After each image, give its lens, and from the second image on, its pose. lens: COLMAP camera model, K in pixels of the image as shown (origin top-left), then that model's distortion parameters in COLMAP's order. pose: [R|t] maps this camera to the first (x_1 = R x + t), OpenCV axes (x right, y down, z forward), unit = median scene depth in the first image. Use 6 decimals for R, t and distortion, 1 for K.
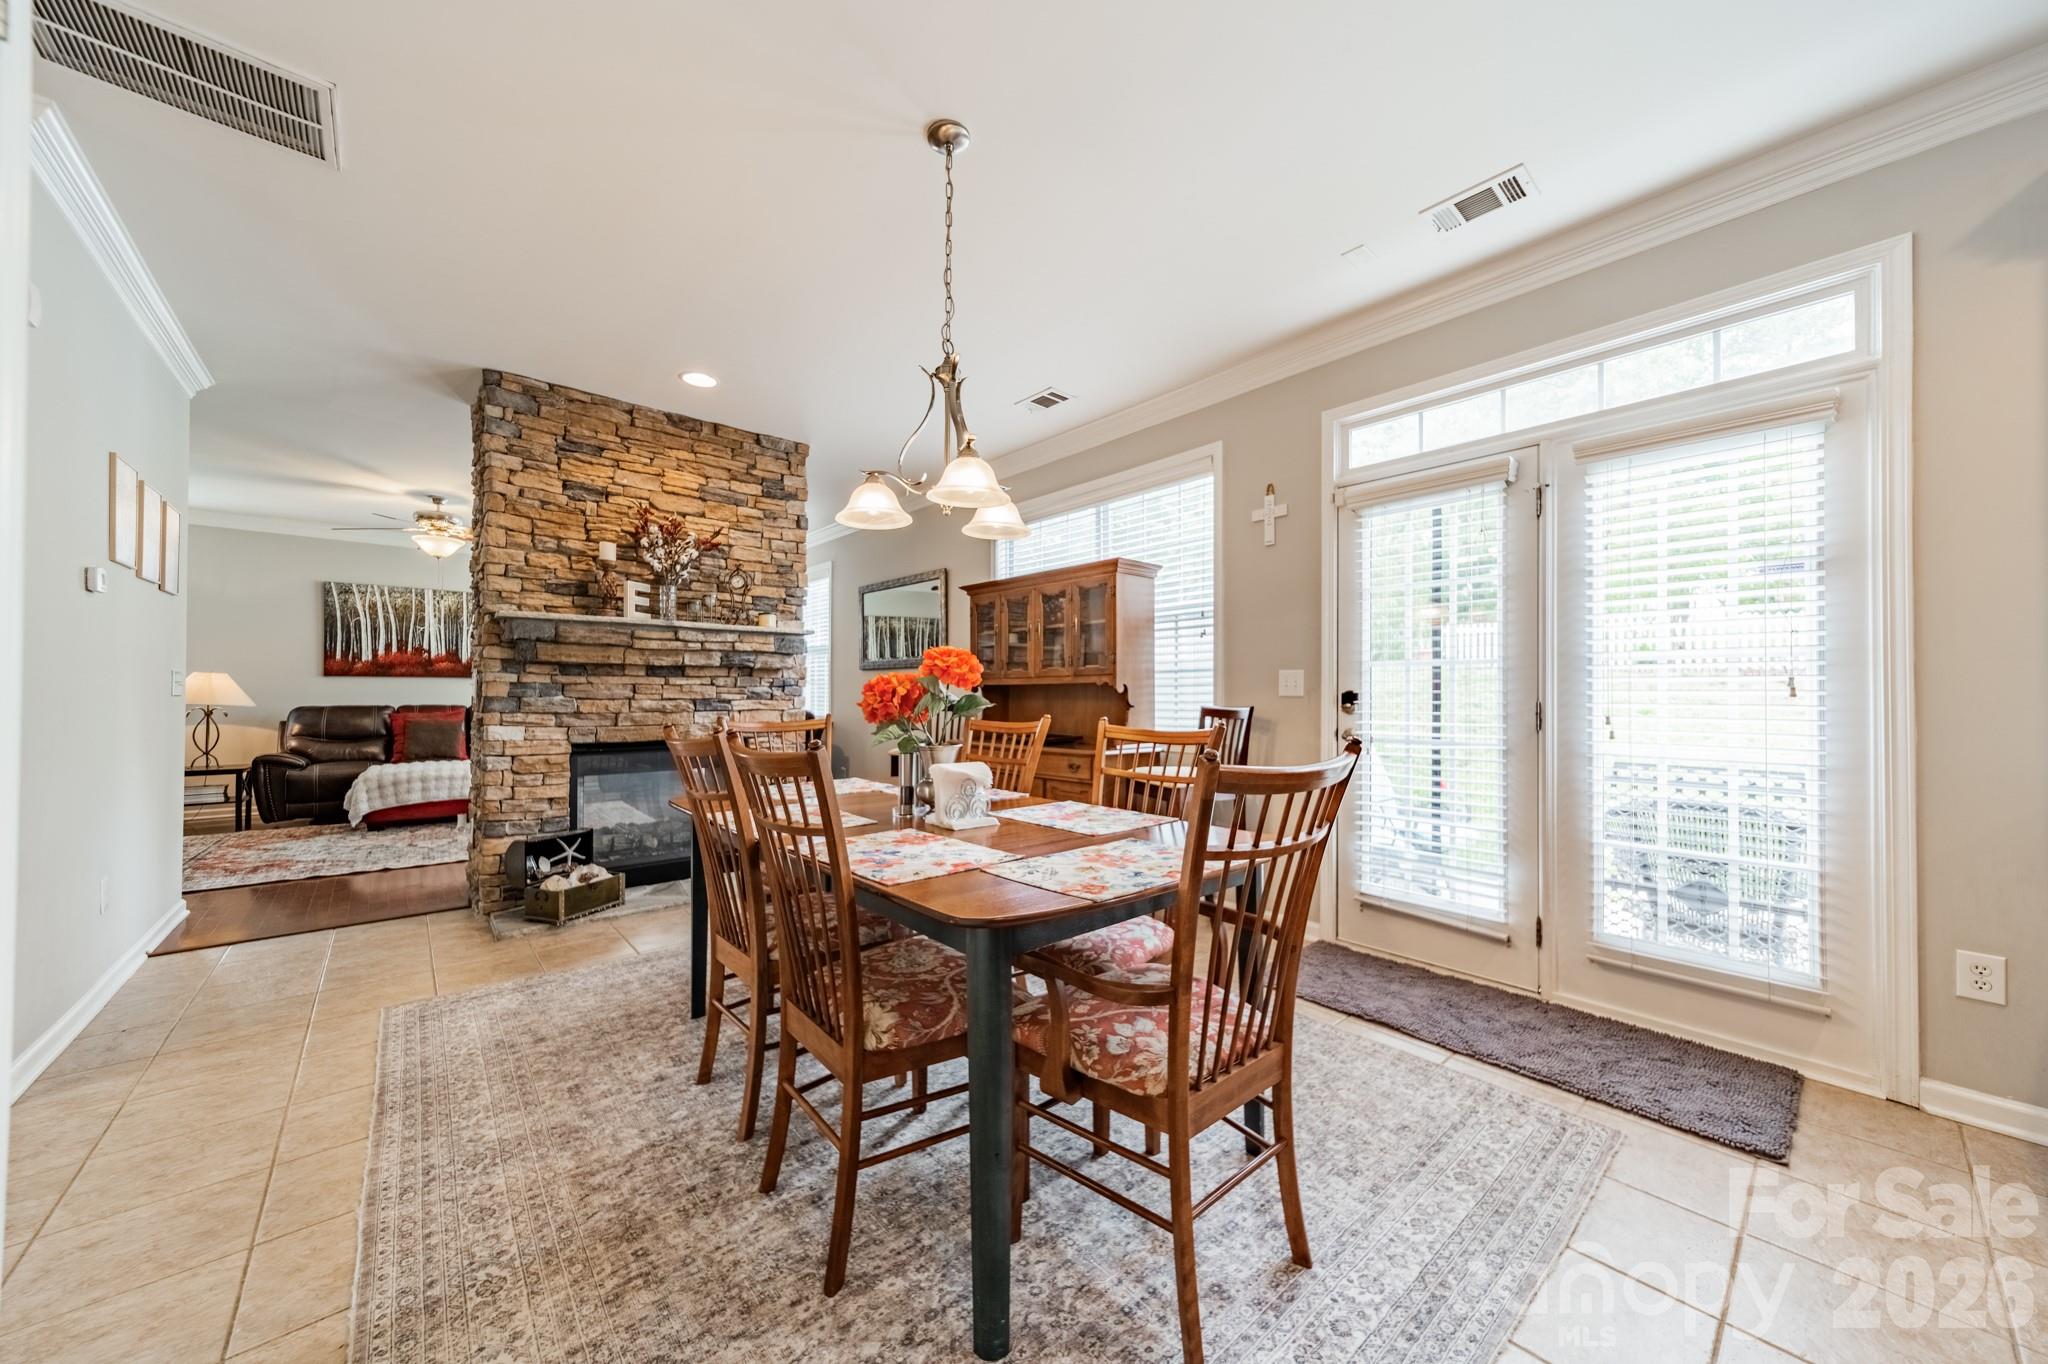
lens RADIAL K [[720.0, 0, 1029.4], [0, 720.0, 688.4], [0, 0, 1]] dist [0.008507, -0.000561]
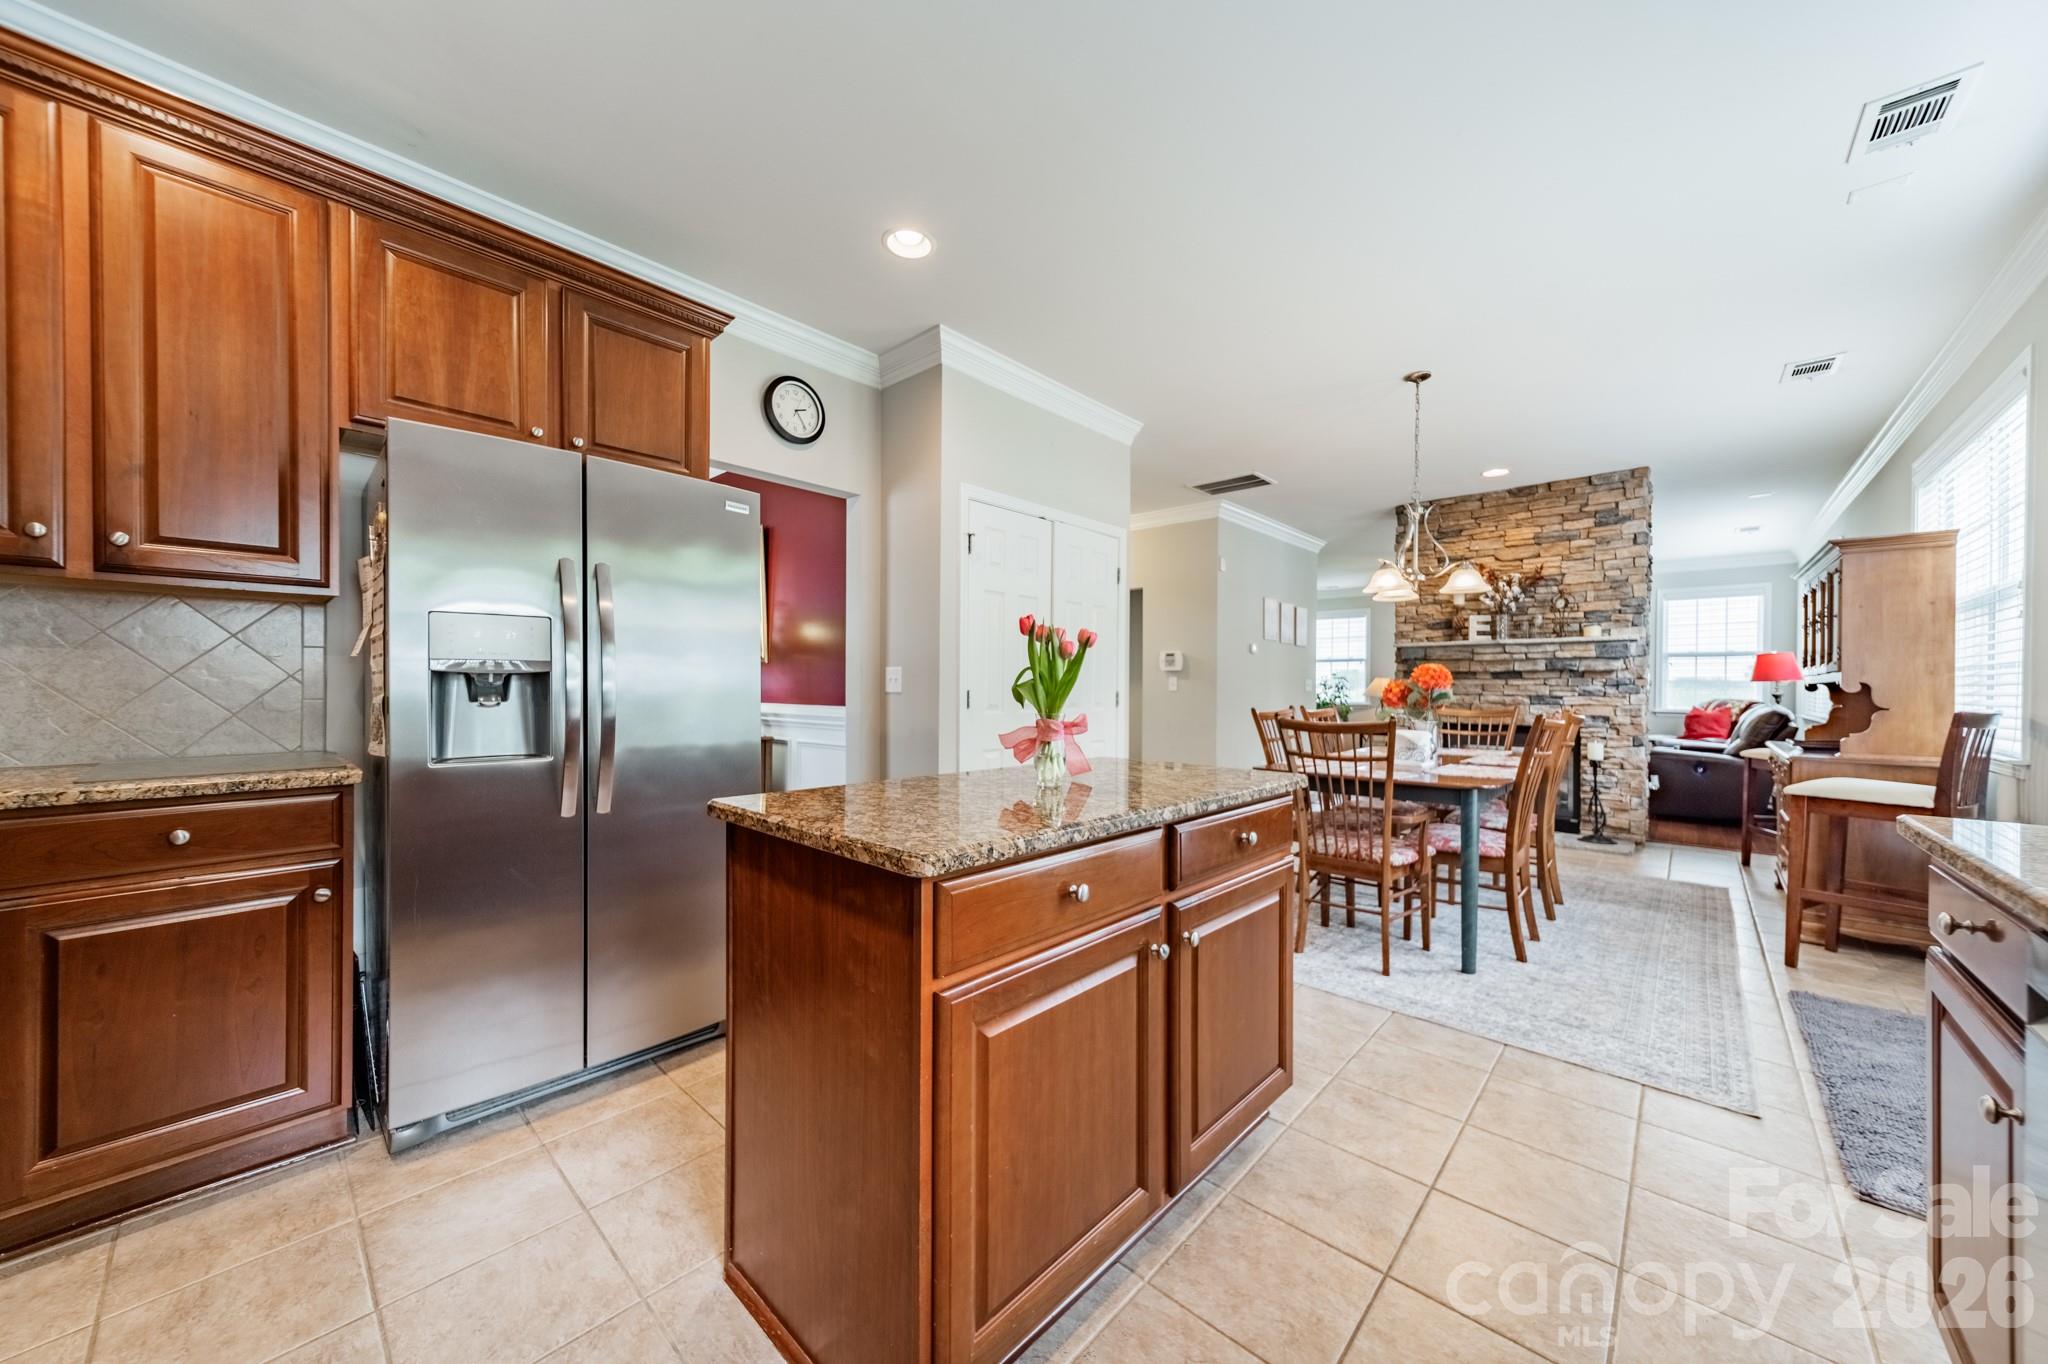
lens RADIAL K [[720.0, 0, 1029.4], [0, 720.0, 688.4], [0, 0, 1]] dist [0.008507, -0.000561]
pose [[0.108297, 0.000241, -0.994119, 0.764932], [0.004923, 0.999988, 0.000779, -0.003847], [0.994106, -0.004978, 0.108294, -0.068140]]
